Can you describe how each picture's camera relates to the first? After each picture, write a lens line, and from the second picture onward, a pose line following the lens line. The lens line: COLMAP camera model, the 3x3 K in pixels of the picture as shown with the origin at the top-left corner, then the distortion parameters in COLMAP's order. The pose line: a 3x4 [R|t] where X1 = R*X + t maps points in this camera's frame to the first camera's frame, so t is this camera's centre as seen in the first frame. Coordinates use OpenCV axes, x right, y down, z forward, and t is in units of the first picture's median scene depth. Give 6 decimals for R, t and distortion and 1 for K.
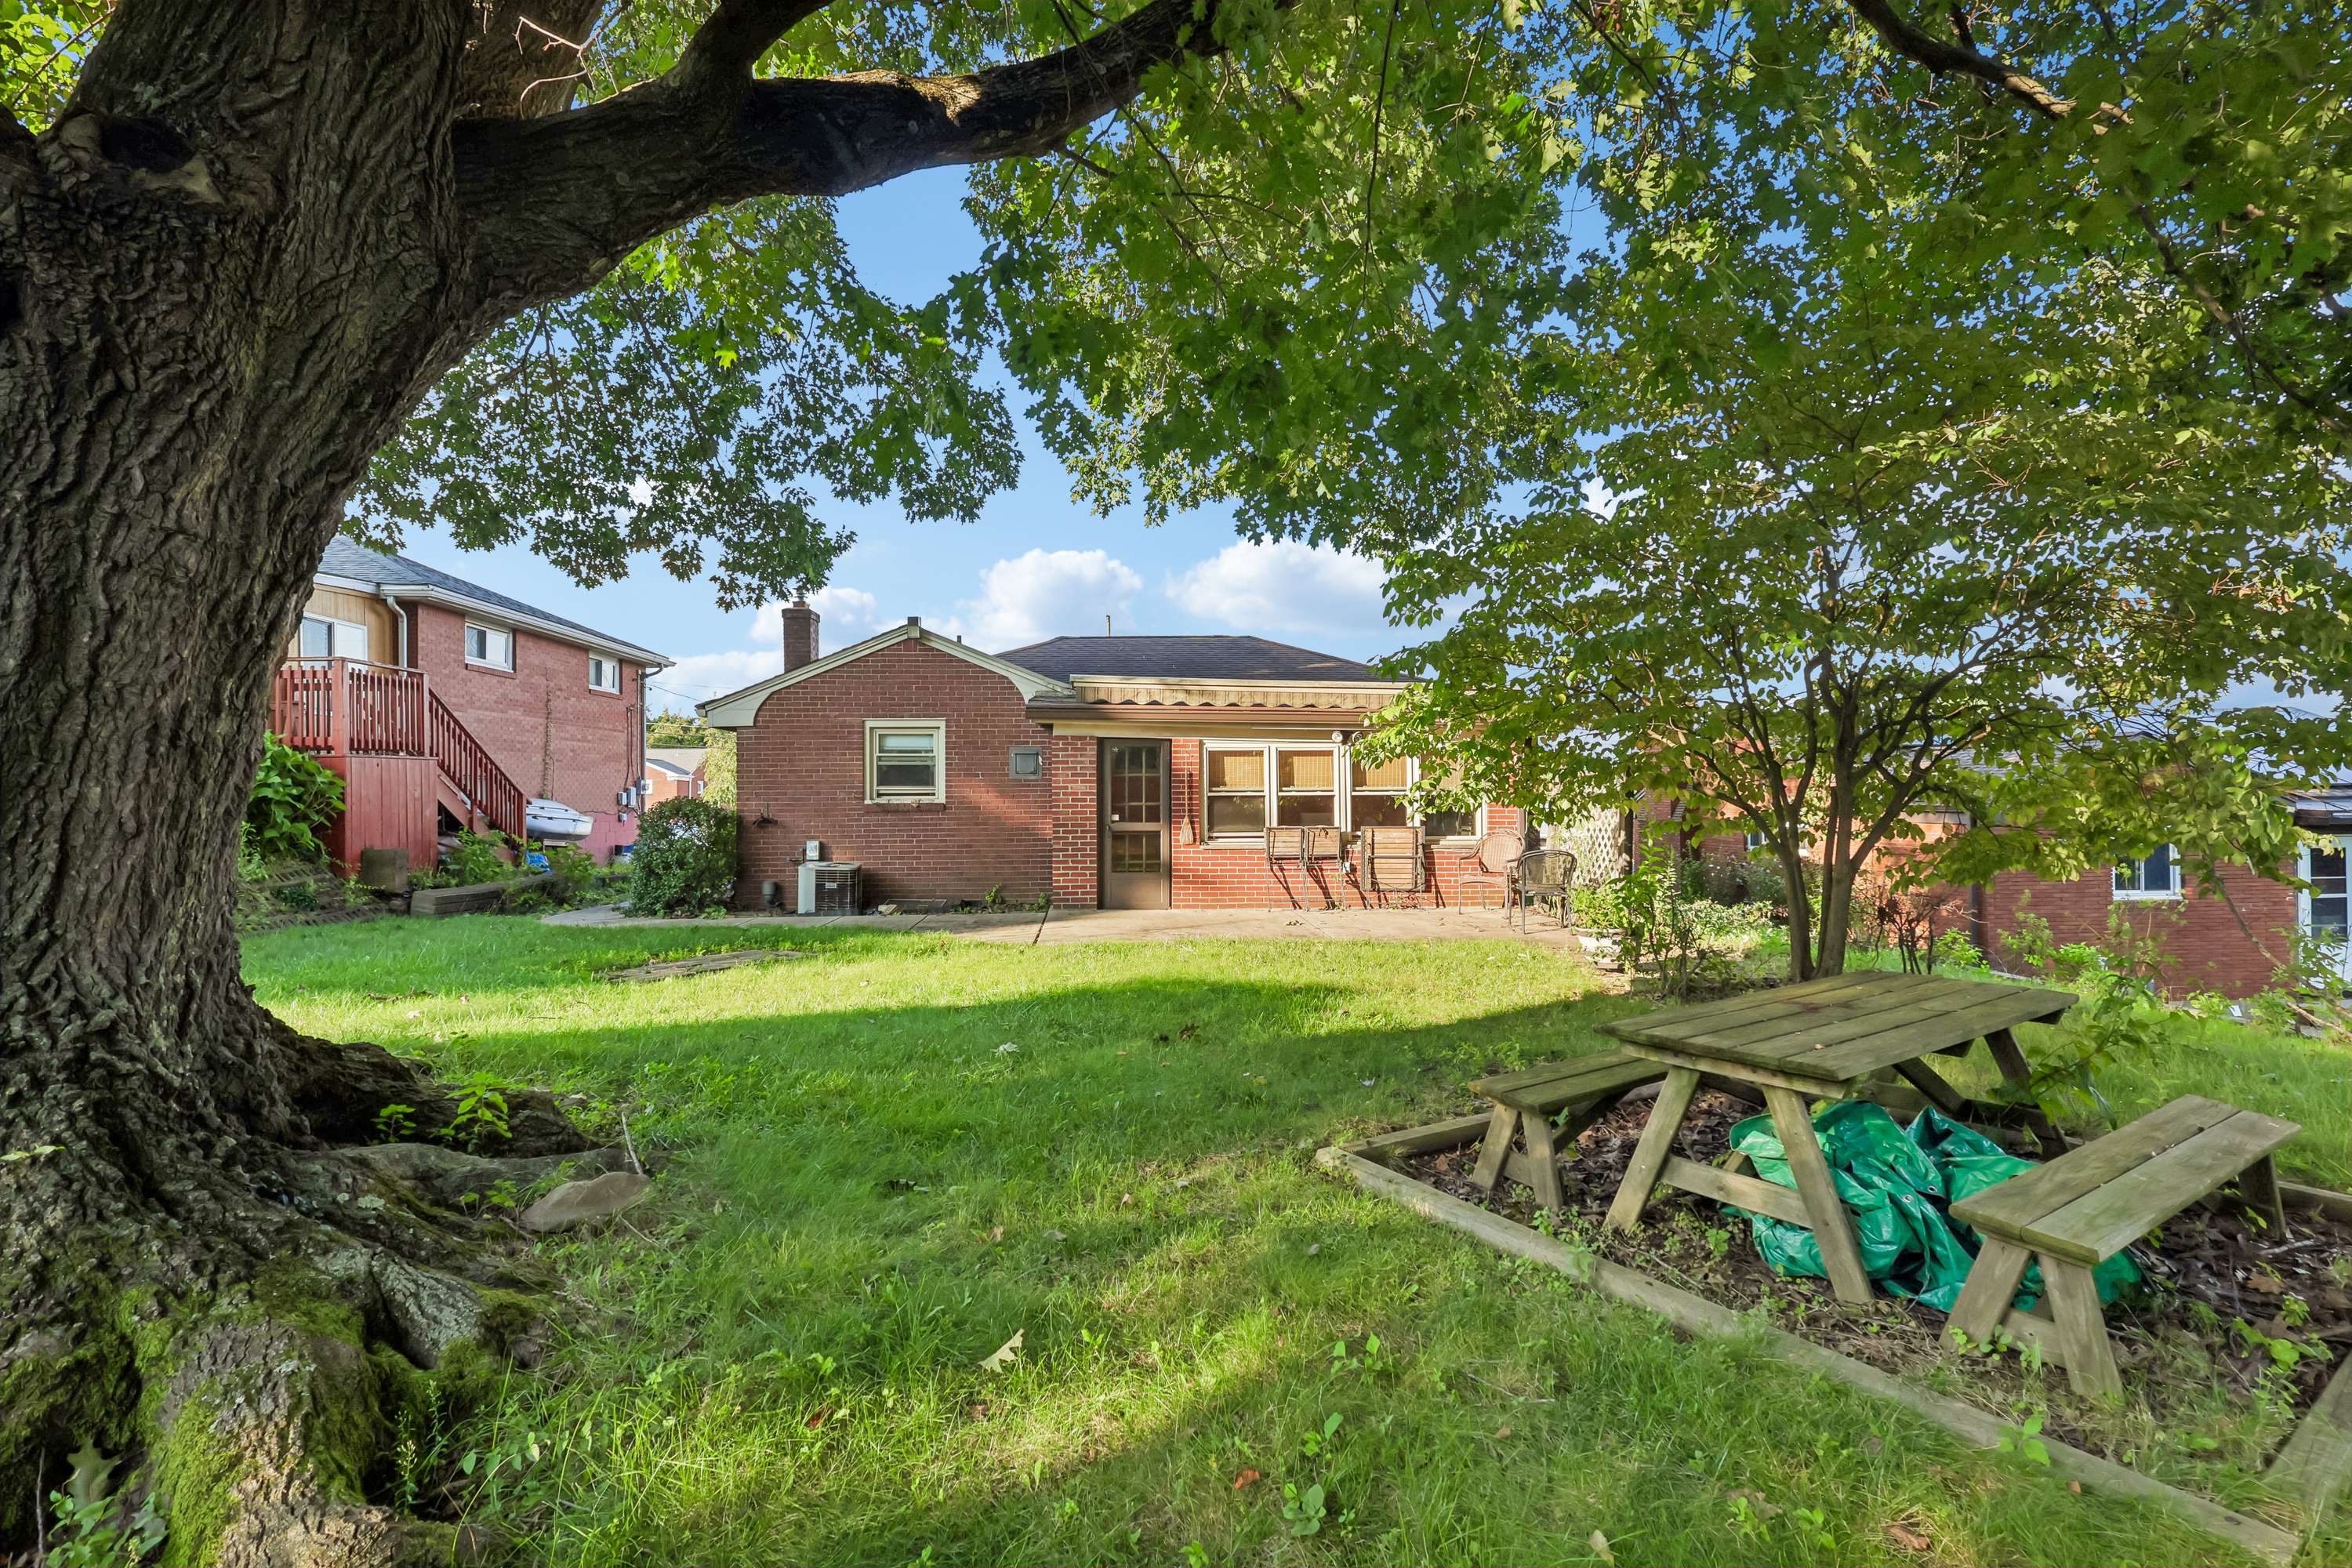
lens RADIAL K [[1140.4, 0, 1166.6], [0, 1140.4, 796.5], [0, 0, 1]] dist [-0.003619, 0.000361]
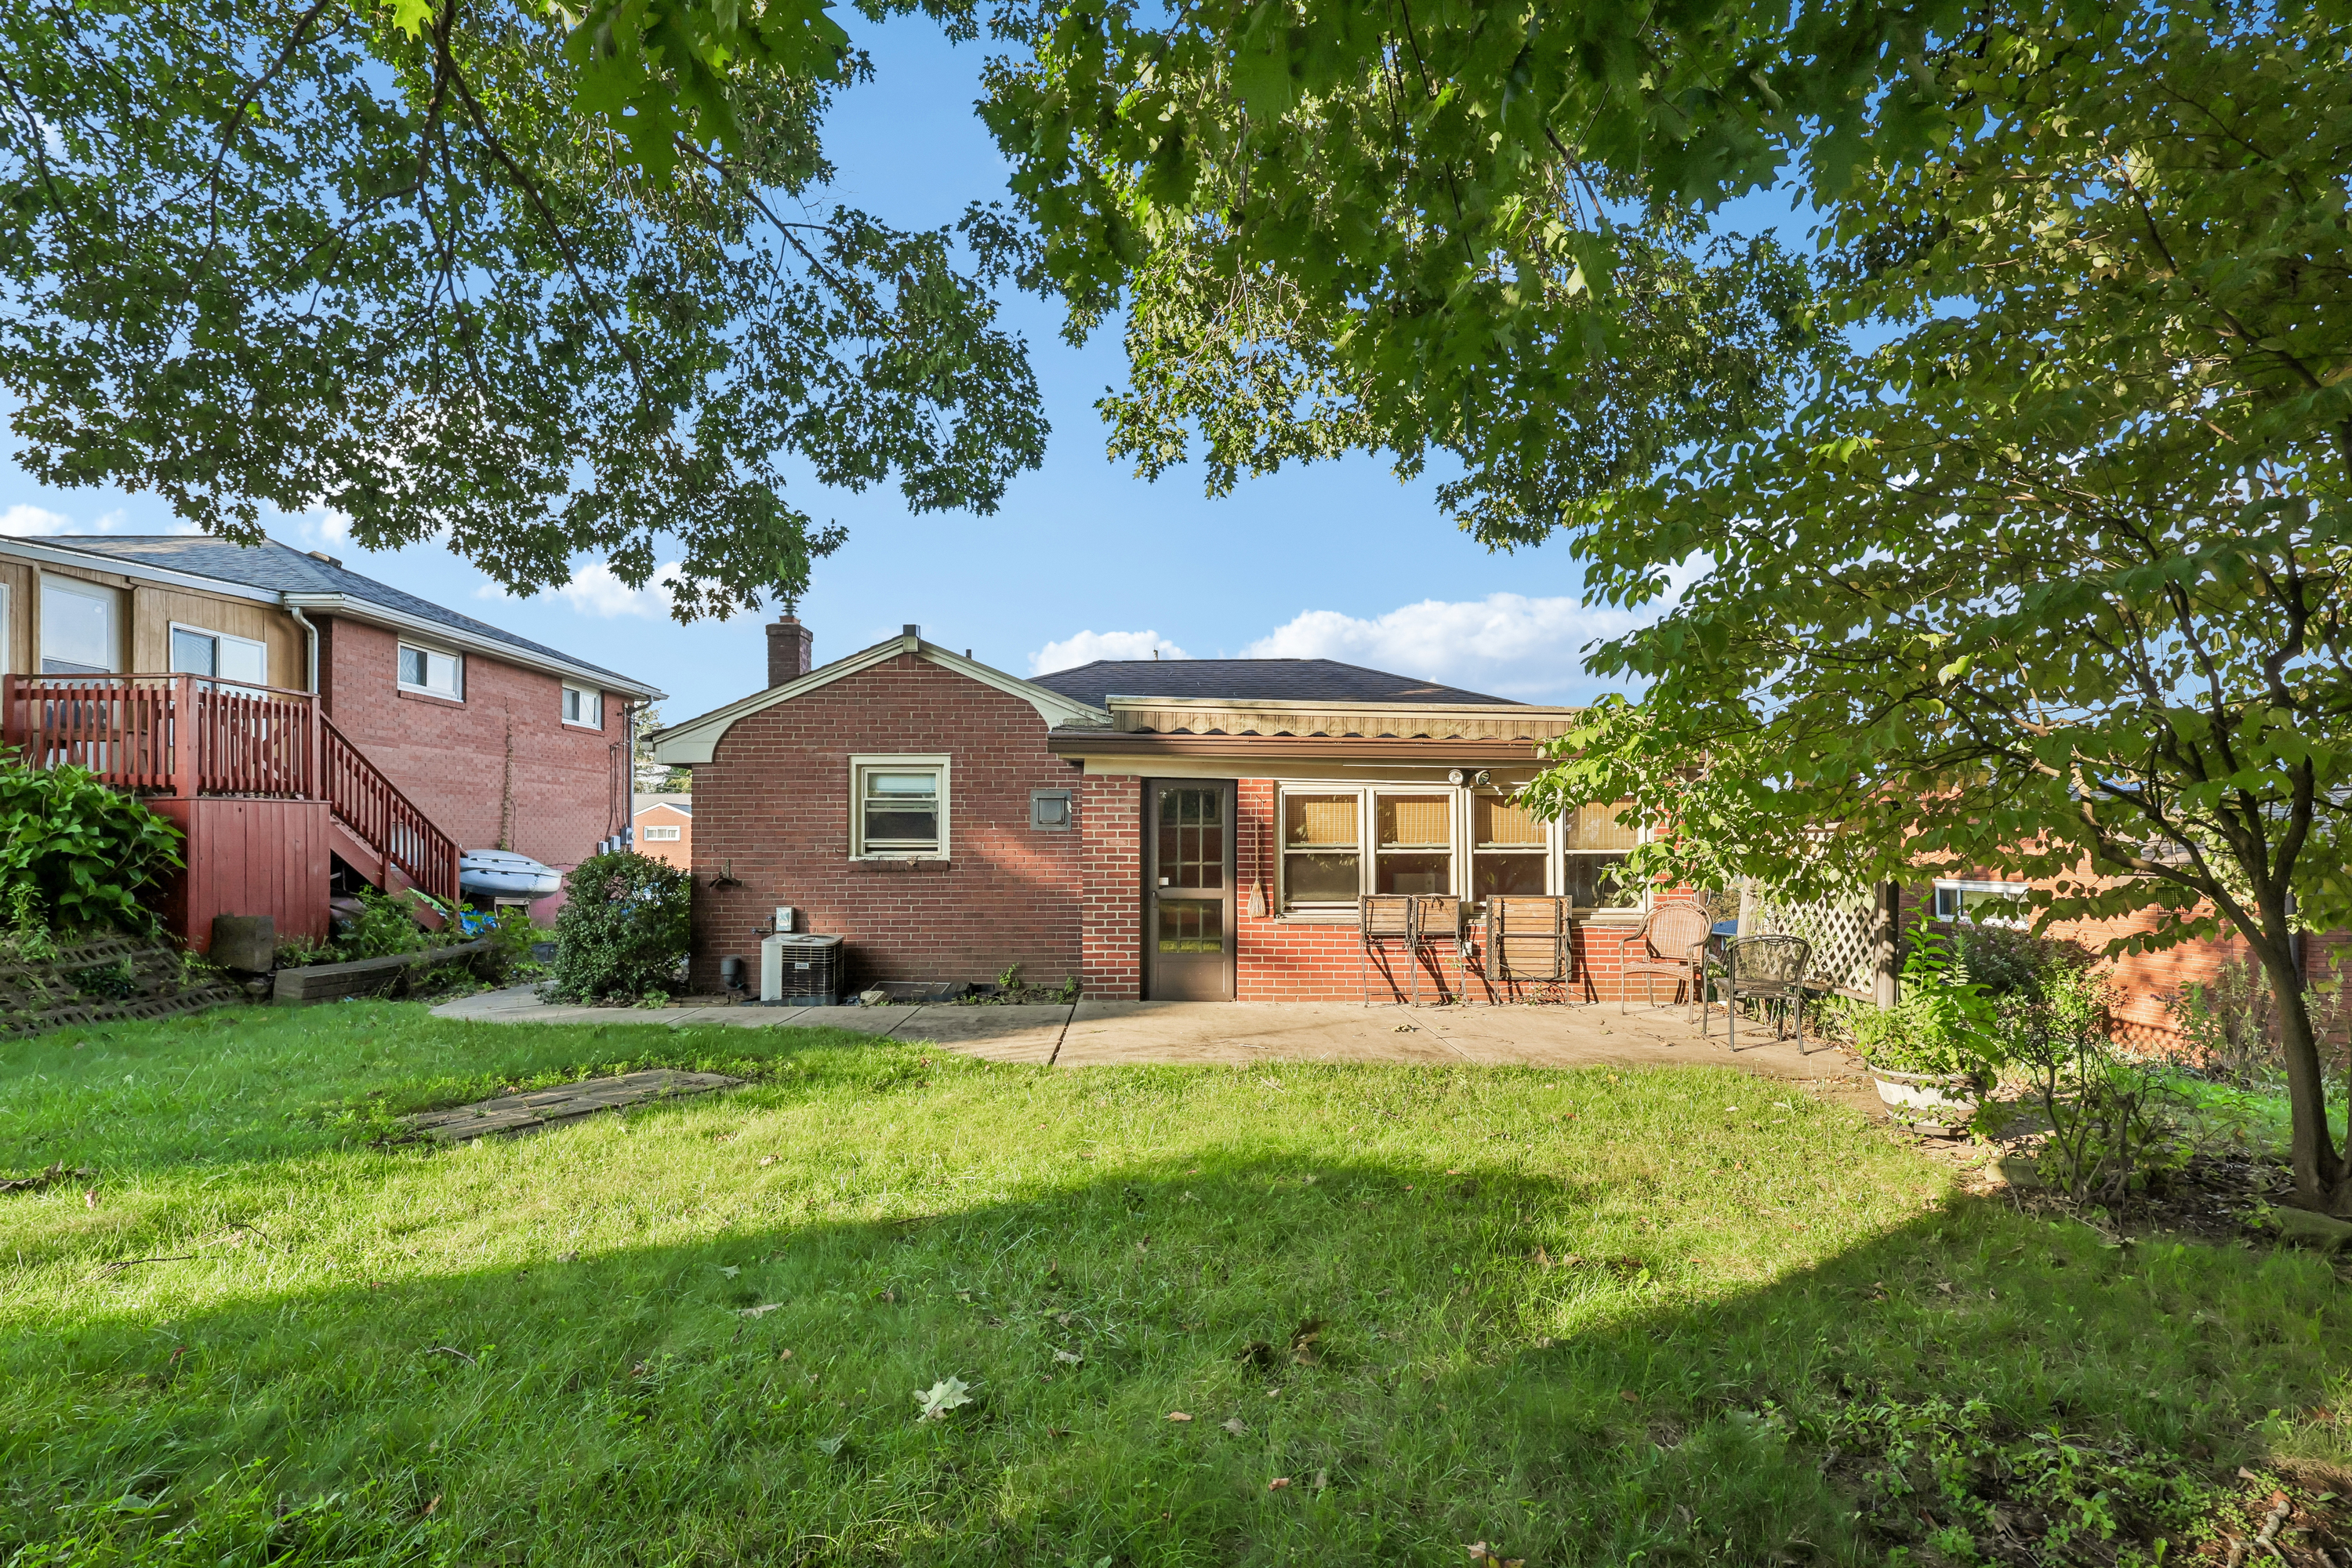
lens RADIAL K [[1140.4, 0, 1166.6], [0, 1140.4, 796.5], [0, 0, 1]] dist [-0.003619, 0.000361]
pose [[0.999205, 0.002502, -0.039781, -0.012383], [-0.004121, 0.999164, -0.040676, -0.007327], [0.039646, 0.040807, 0.998380, 0.221847]]
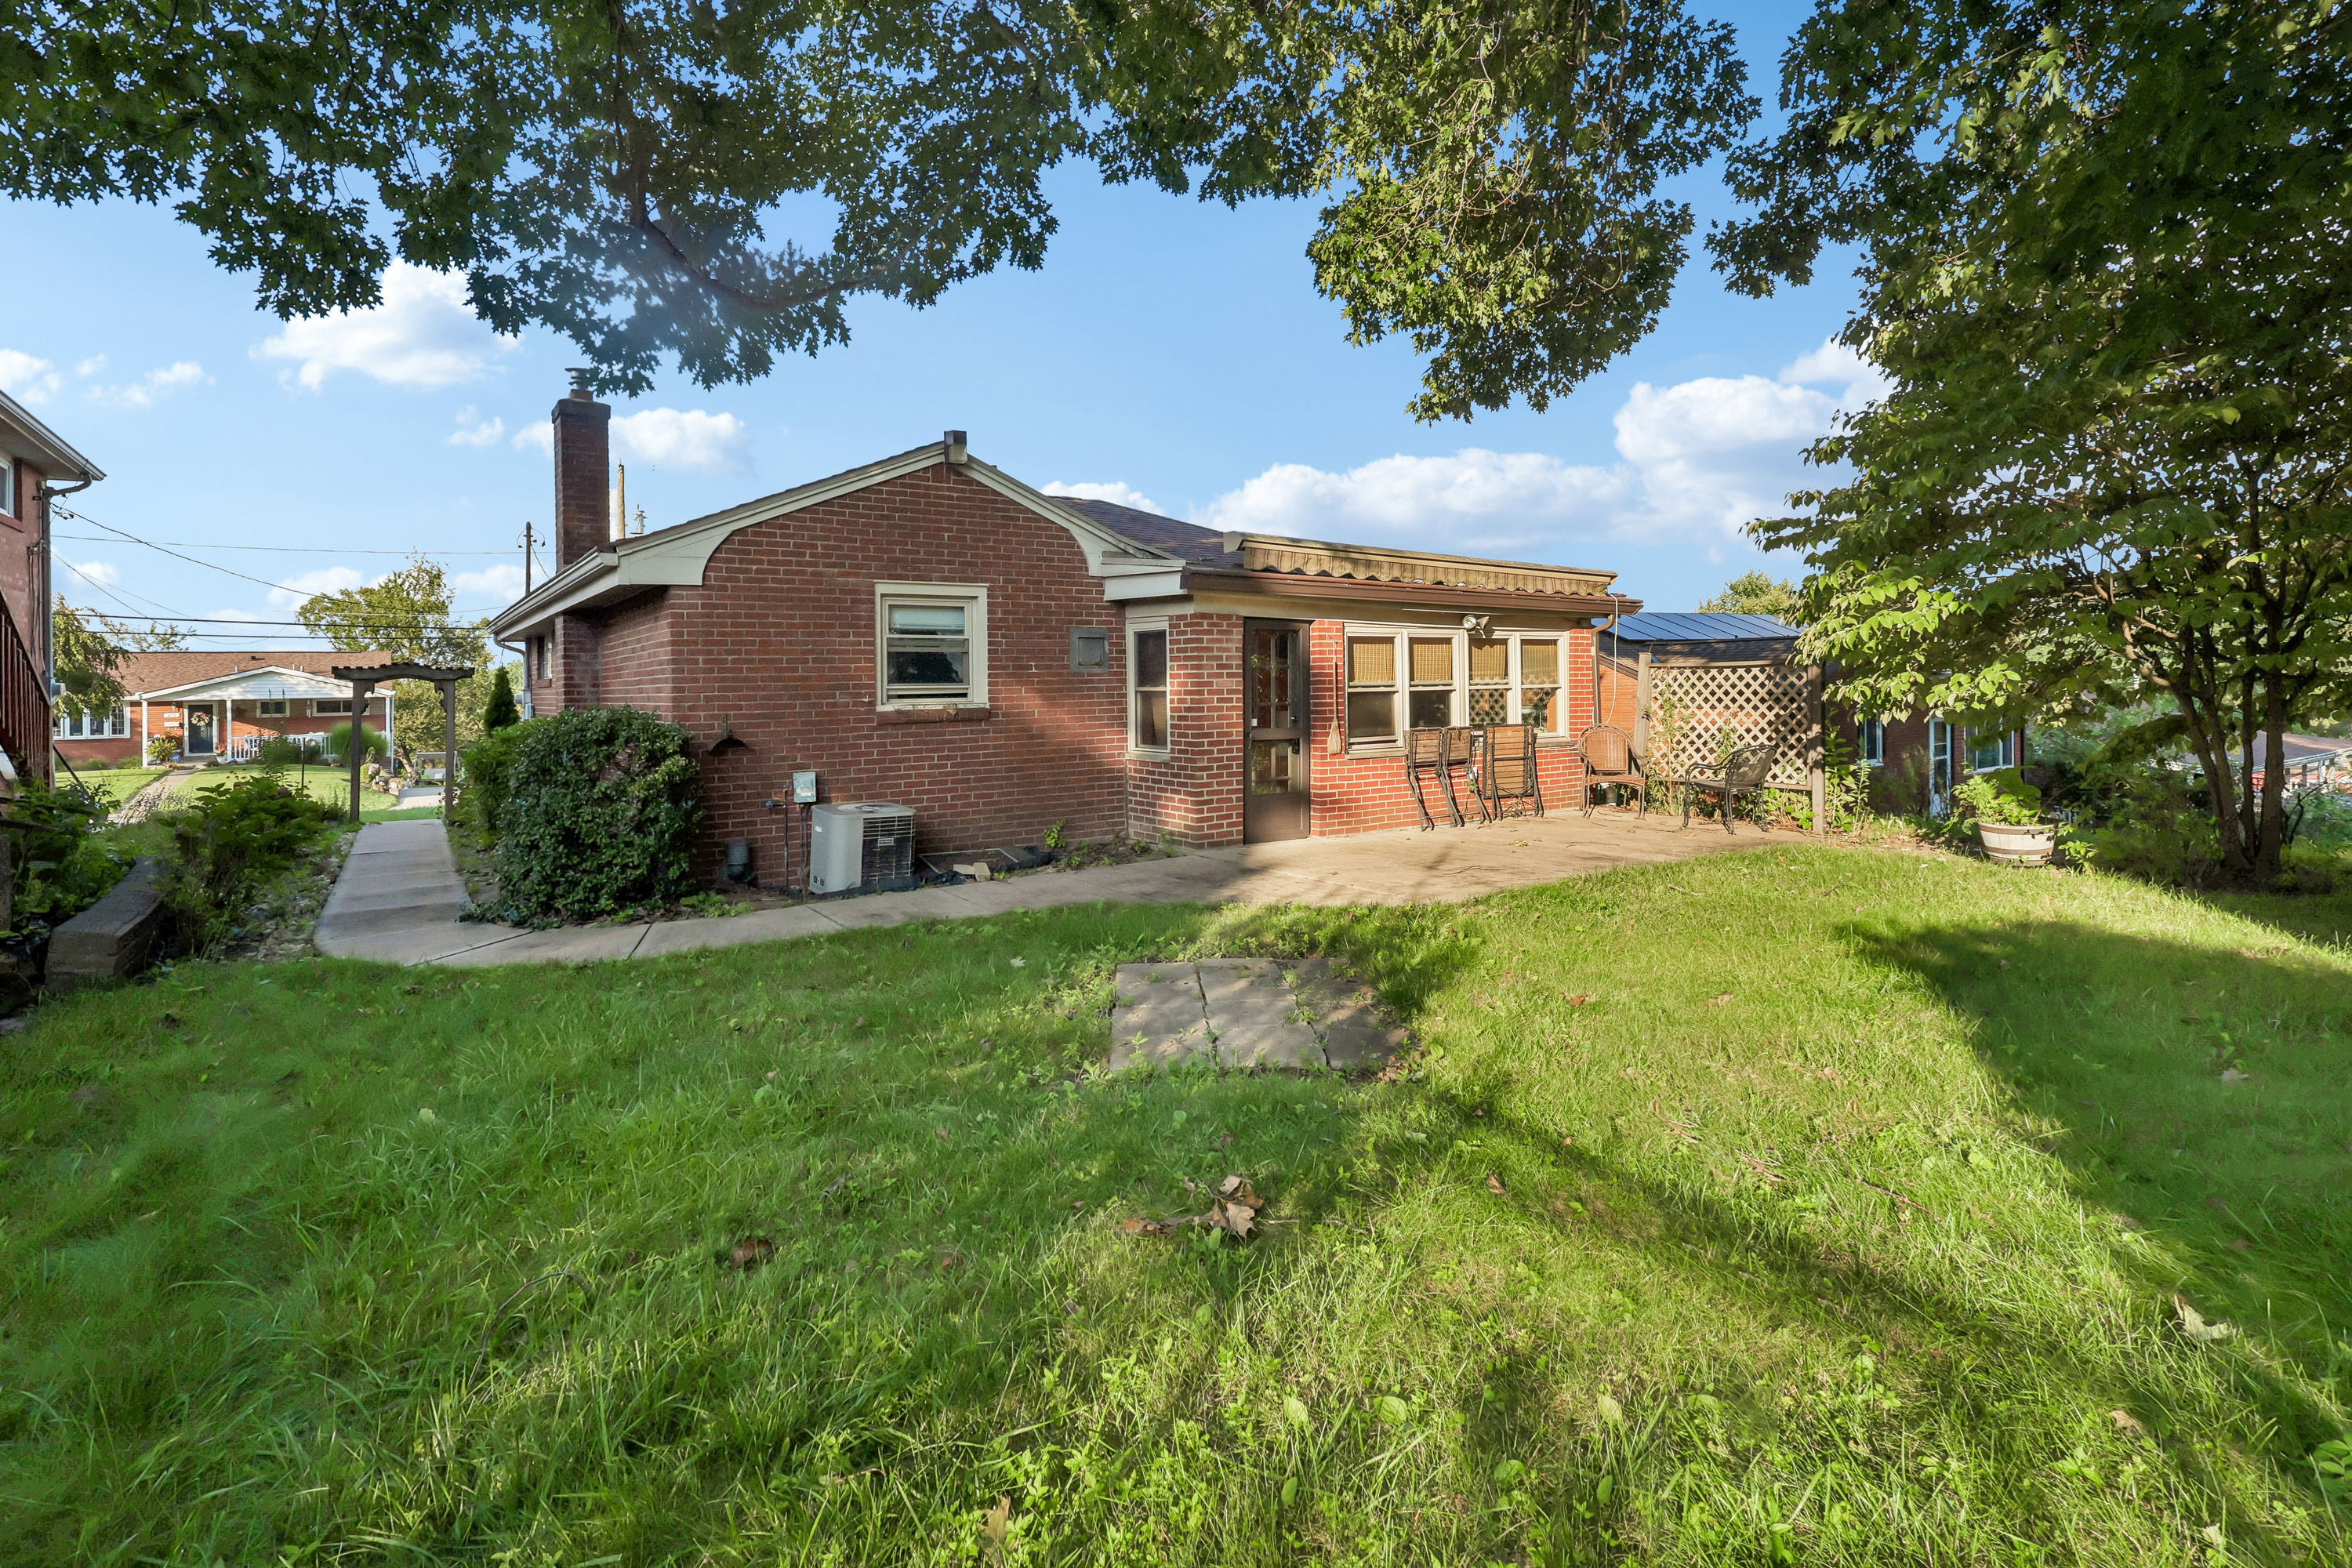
lens RADIAL K [[1186.2, 0, 1174.0], [0, 1186.2, 655.6], [0, 0, 1]] dist [-0.000360, 0.000171]
pose [[0.843944, 0.004110, 0.536415, -0.499489], [0.012068, 0.999572, -0.026645, -0.005620], [-0.536295, 0.028961, 0.843534, 0.350231]]
